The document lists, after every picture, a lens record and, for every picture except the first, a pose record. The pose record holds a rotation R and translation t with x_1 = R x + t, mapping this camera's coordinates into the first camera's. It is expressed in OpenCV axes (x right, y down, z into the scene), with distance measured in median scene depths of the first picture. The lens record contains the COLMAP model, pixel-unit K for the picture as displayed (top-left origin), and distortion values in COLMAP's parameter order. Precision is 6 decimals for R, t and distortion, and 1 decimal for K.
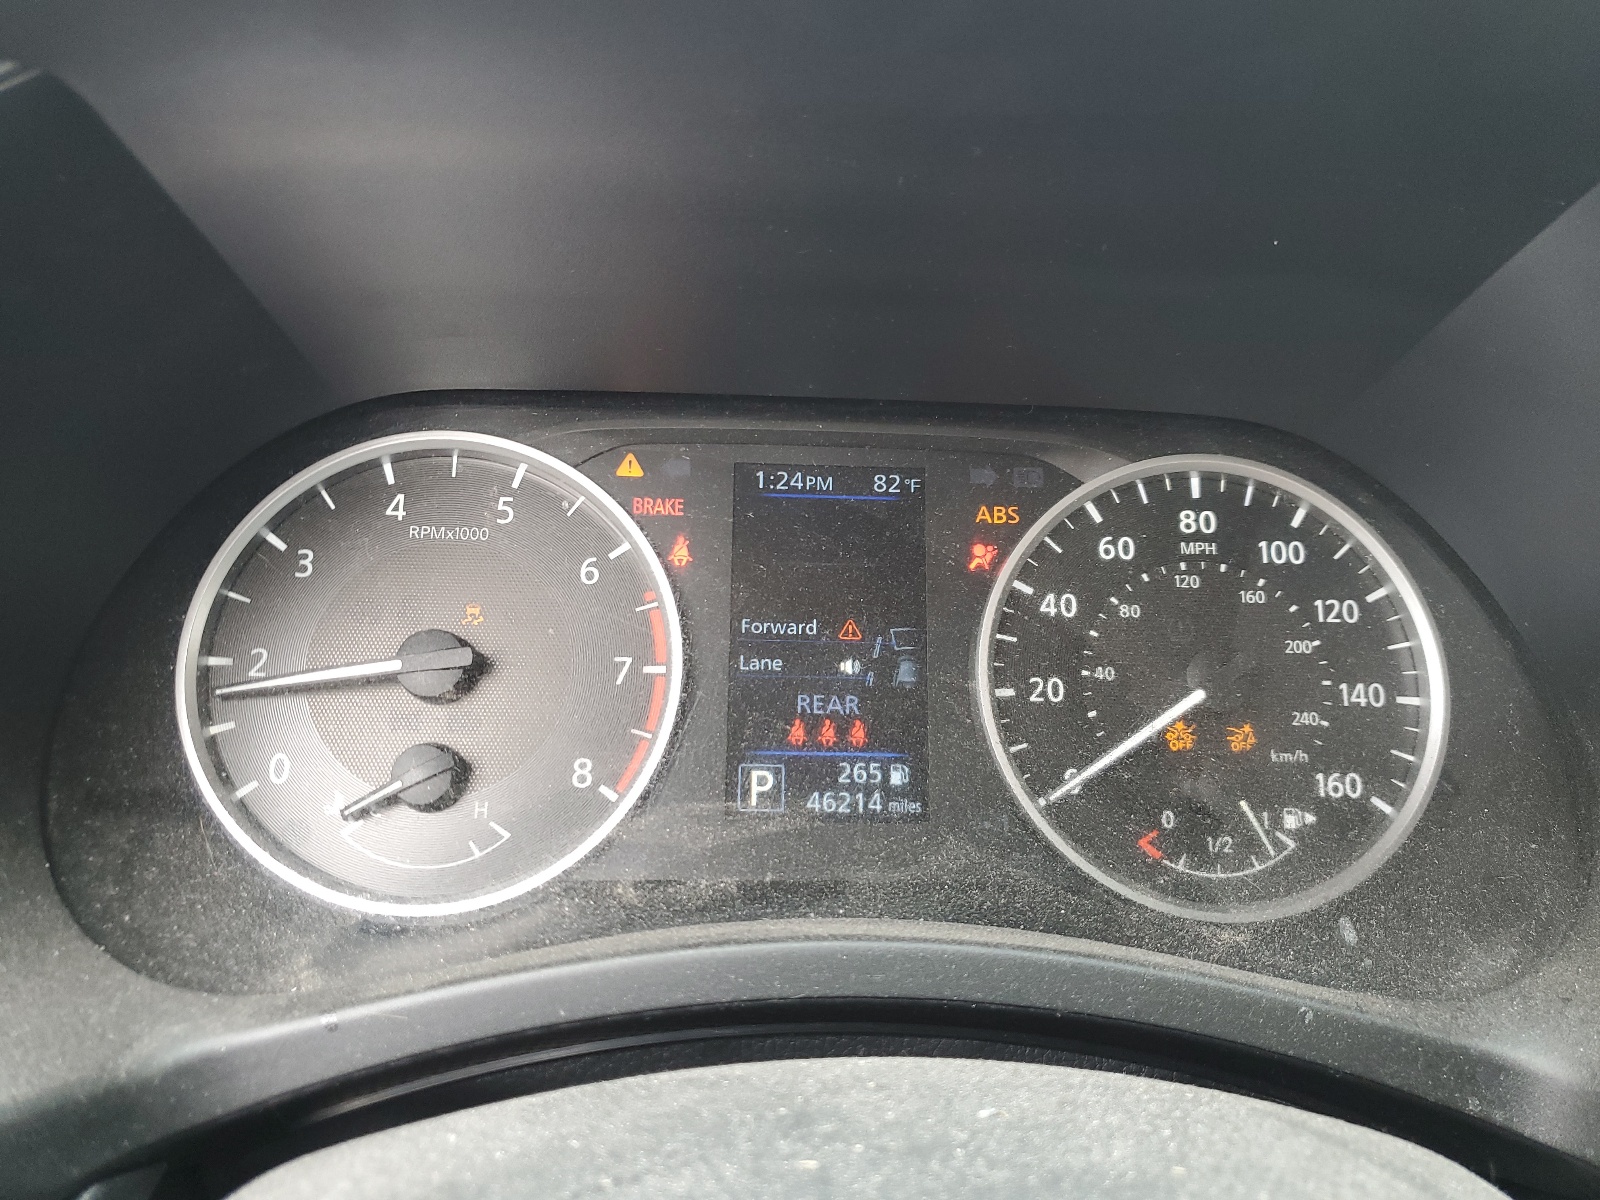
lens RADIAL K [[1216.8, 0, 796.5], [0, 1216.8, 597.0], [0, 0, 1]] dist [-0.012070, -0.001784]
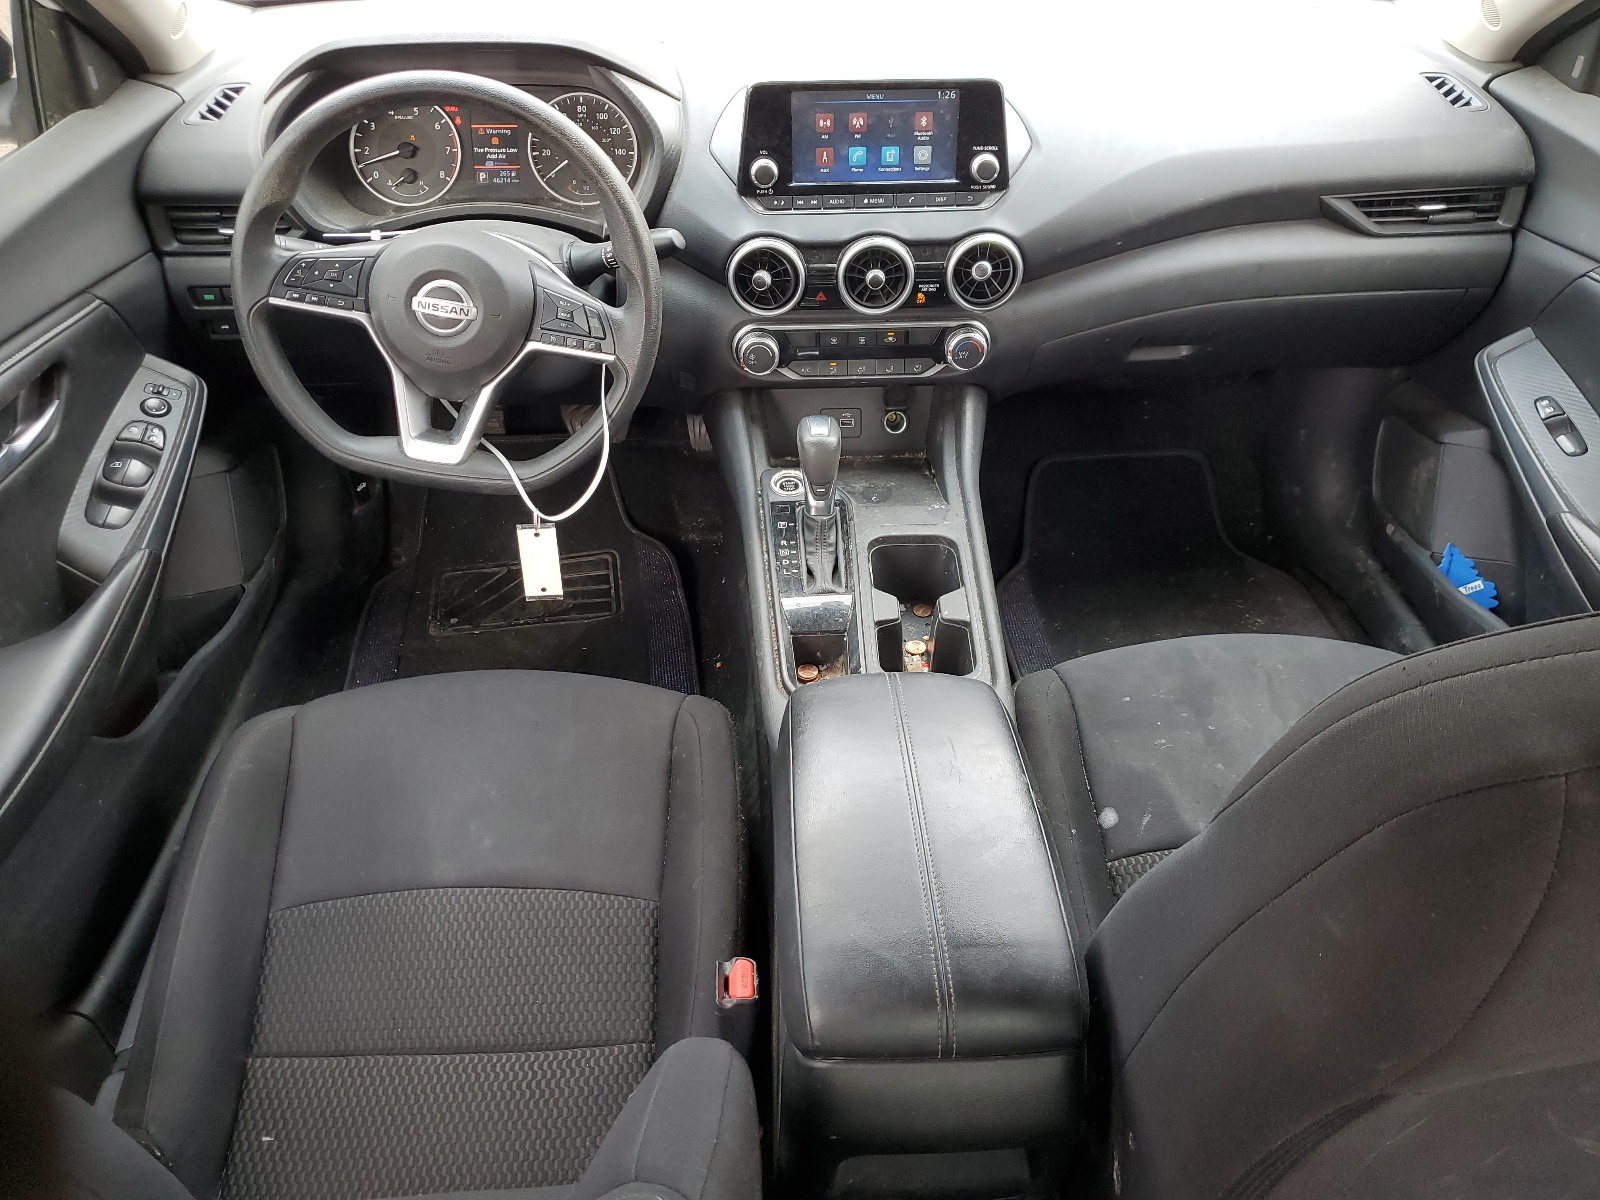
lens RADIAL K [[1216.8, 0, 804.9], [0, 1216.8, 595.5], [0, 0, 1]] dist [-0.012070, -0.001784]
pose [[0.999541, -0.024294, 0.018118, 1.024481], [0.013022, 0.884108, 0.467101, -0.546471], [-0.027366, -0.466651, 0.884018, -3.655532]]
